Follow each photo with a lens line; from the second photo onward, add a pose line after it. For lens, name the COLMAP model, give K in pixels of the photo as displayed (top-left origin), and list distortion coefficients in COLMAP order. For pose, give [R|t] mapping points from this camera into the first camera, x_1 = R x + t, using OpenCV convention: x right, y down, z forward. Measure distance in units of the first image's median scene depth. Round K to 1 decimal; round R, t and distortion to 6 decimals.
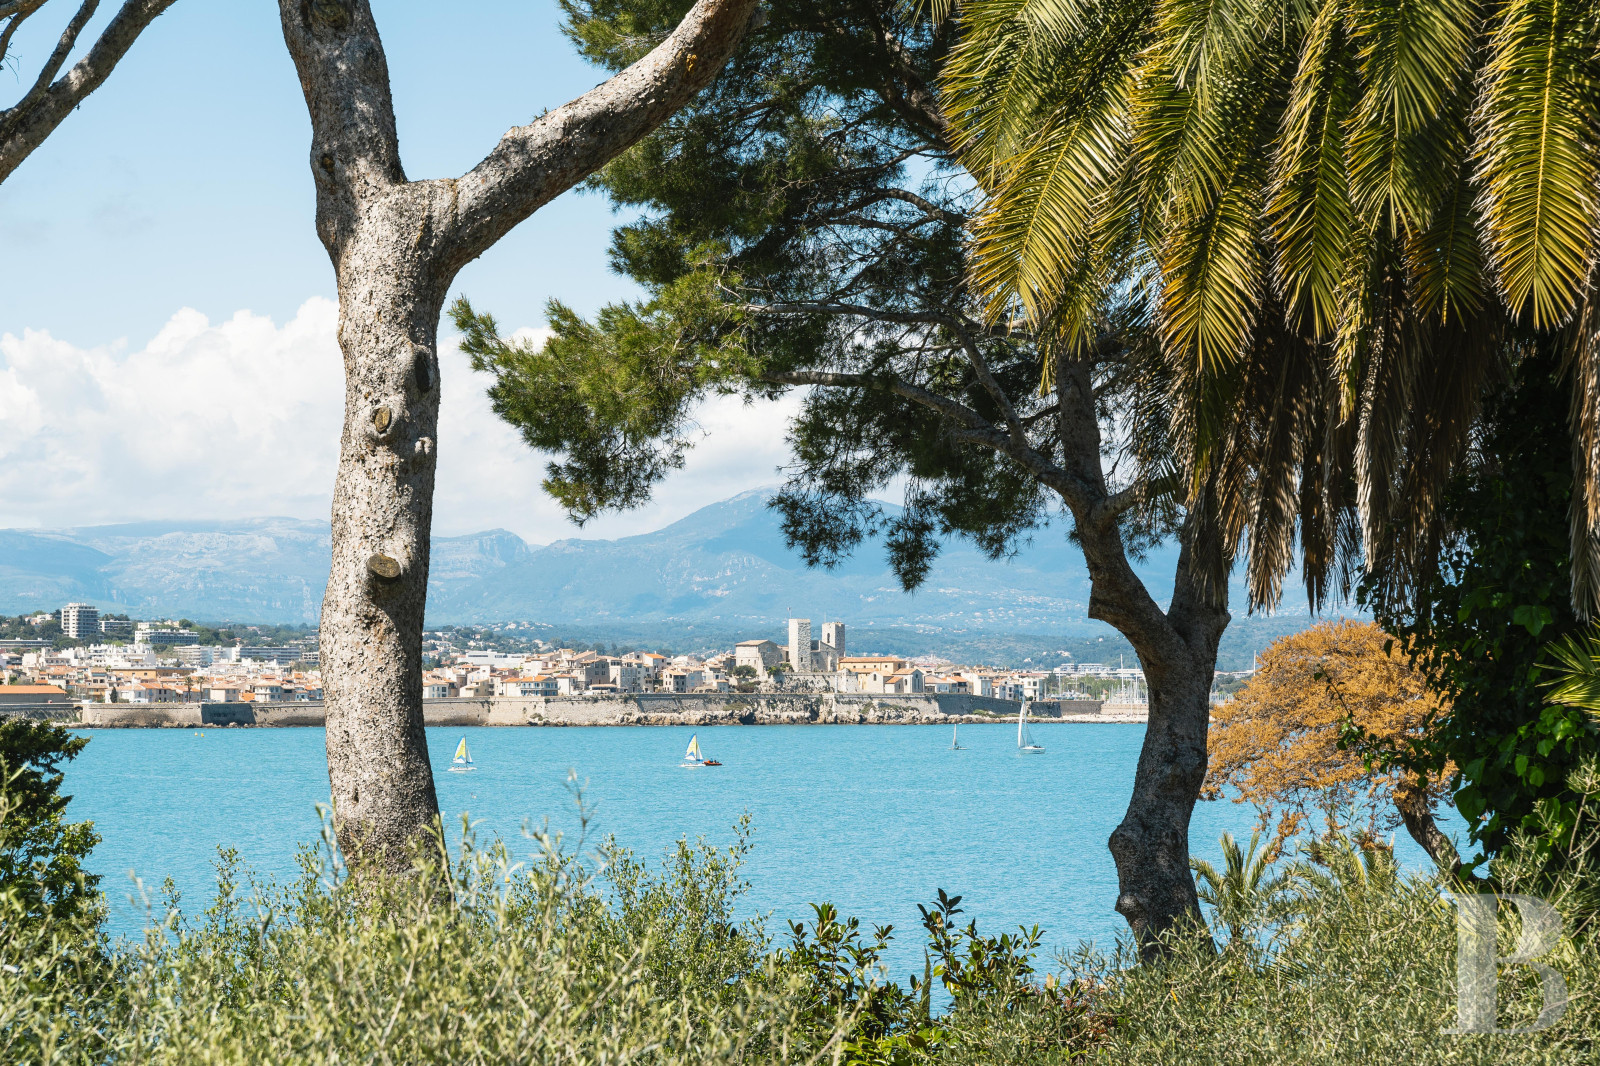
lens RADIAL K [[3294.1, 0, 799.8], [0, 3294.1, 521.9], [0, 0, 1]] dist [-0.011730, 0.000000]
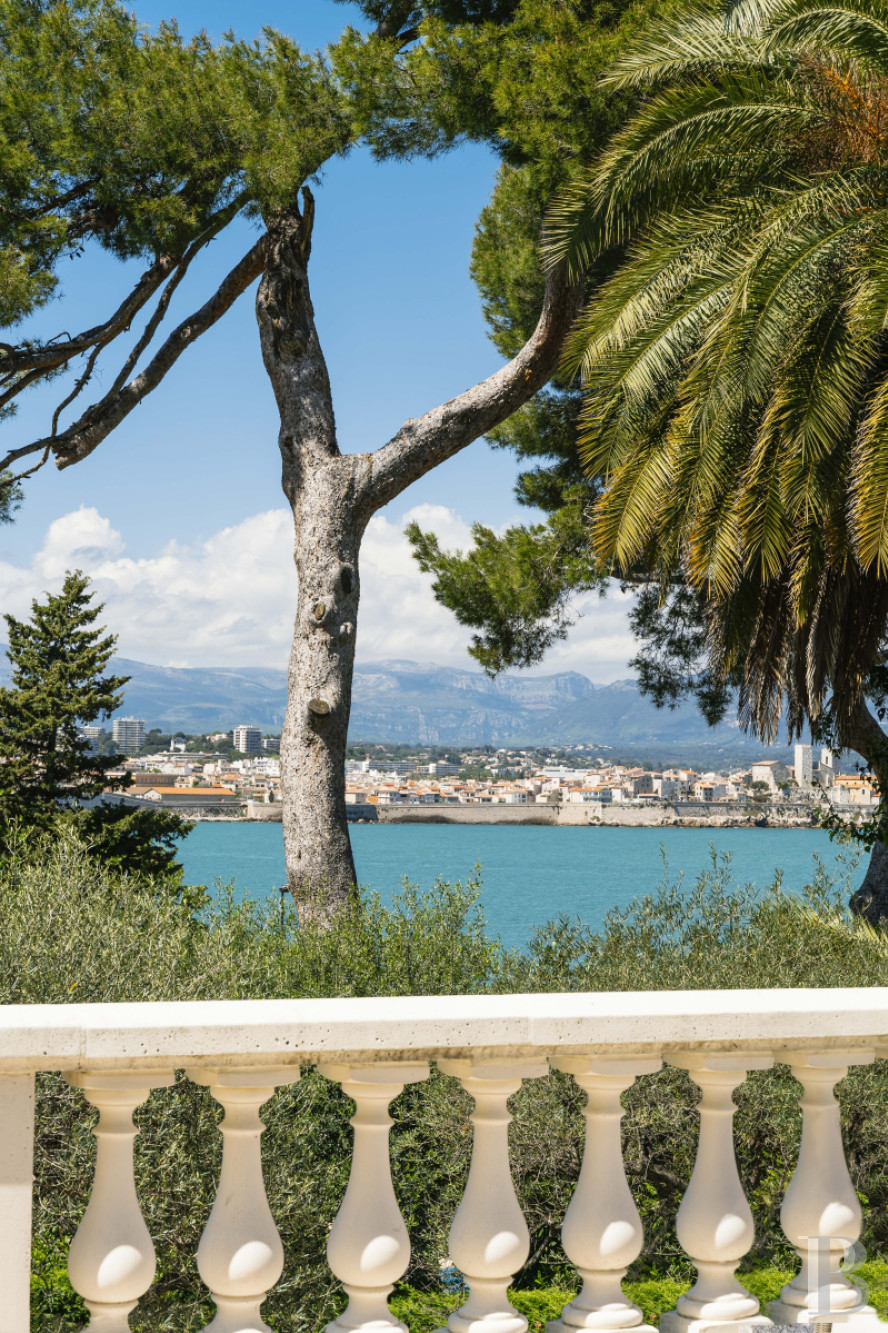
lens RADIAL K [[2578.8, 0, 453.6], [0, 2578.8, 671.0], [0, 0, 1]] dist [-0.015818, 0.000000]
pose [[0.990831, 0.008500, -0.134836, 0.095532], [-0.008271, 0.999963, 0.002260, -0.006253], [0.134850, -0.001124, 0.990865, -0.180170]]
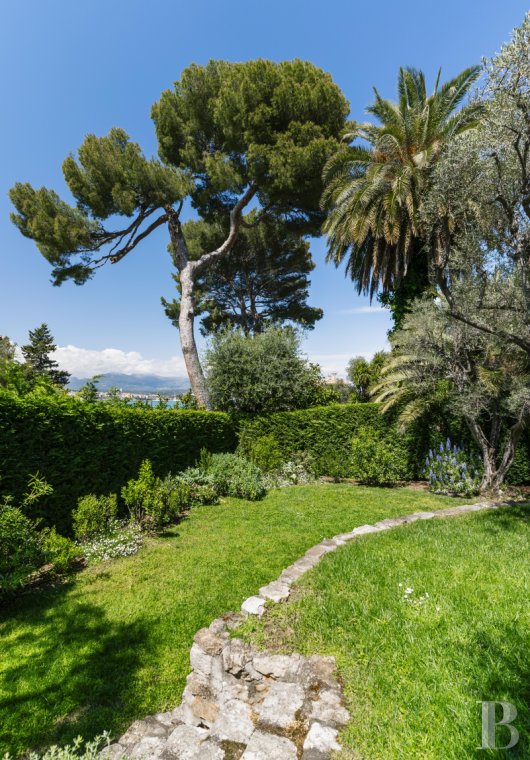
lens RADIAL K [[405.5, 0, 246.5], [0, 405.5, 399.9], [0, 0, 1]] dist [-0.010962, -0.001585]
pose [[0.953937, 0.001268, 0.300006, -0.265516], [-0.018498, 0.998337, 0.054600, 0.149241], [-0.299438, -0.057635, 0.952374, 0.109747]]
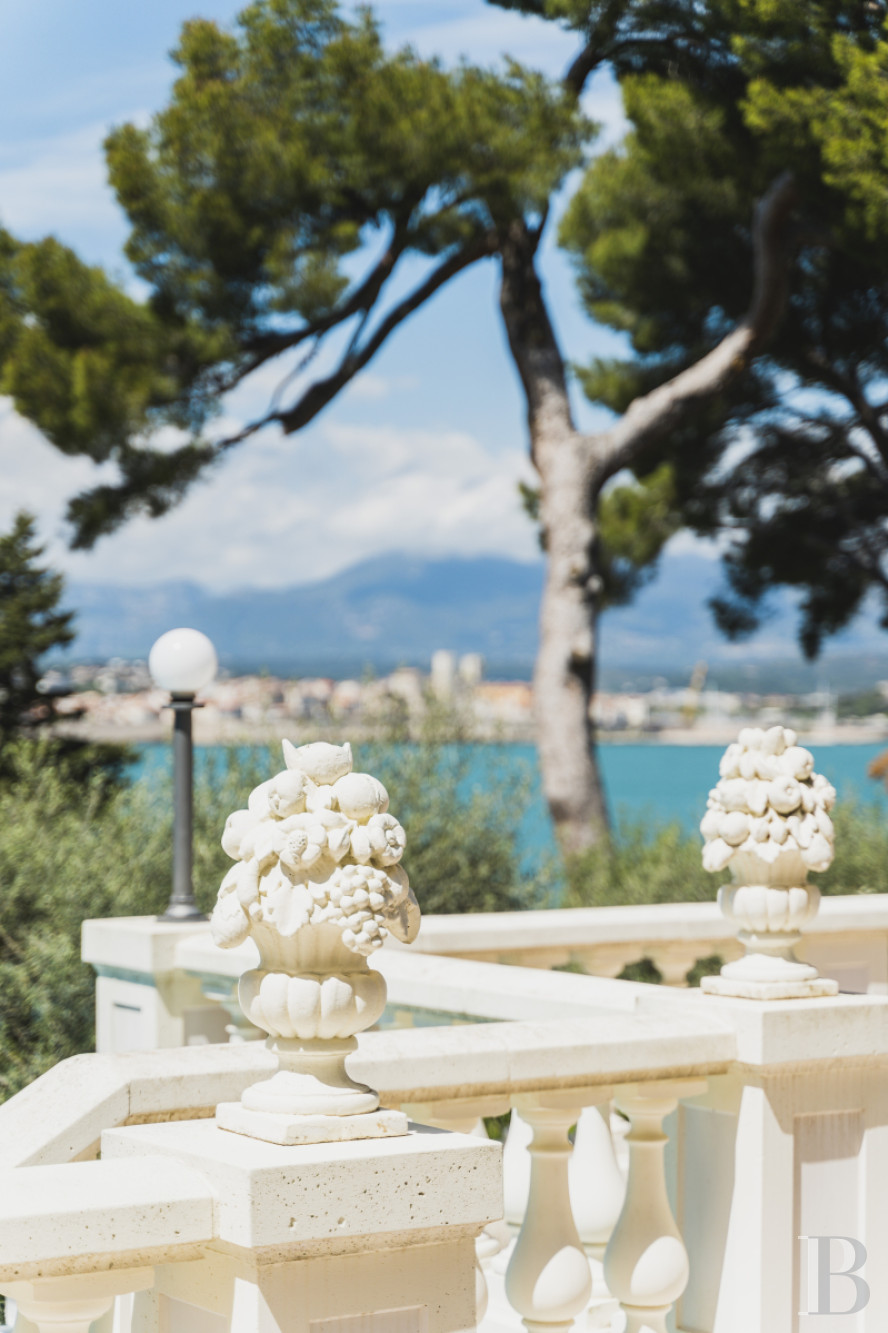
lens RADIAL K [[2744.4, 0, 441.5], [0, 2744.4, 666.0], [0, 0, 1]] dist [-0.011730, 0.000000]
pose [[0.999997, -0.002229, -0.001363, -0.191090], [0.002274, 0.999425, 0.033834, -0.028921], [0.001287, -0.033837, 0.999427, -0.457772]]
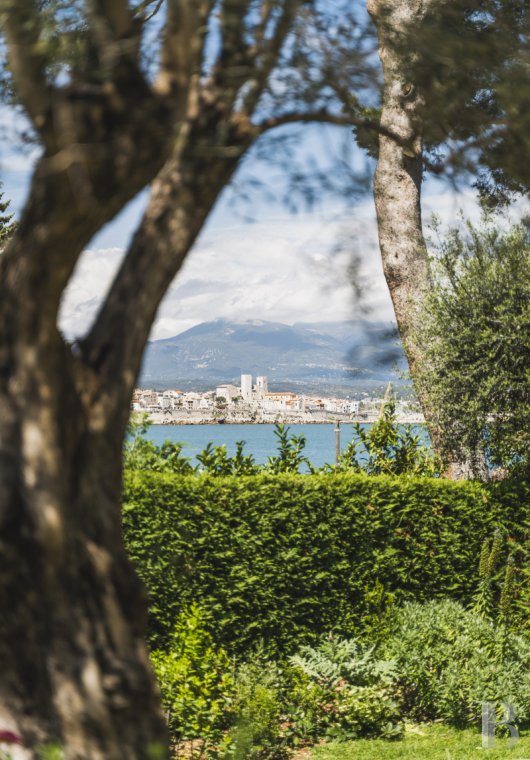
lens RADIAL K [[1535.7, 0, 262.8], [0, 1535.7, 379.0], [0, 0, 1]] dist [0.093749, 0.000000]
pose [[0.999945, 0.000277, 0.010513, -0.228840], [-0.000614, 0.999485, 0.032086, 0.129096], [-0.010499, -0.032091, 0.999430, -0.045577]]
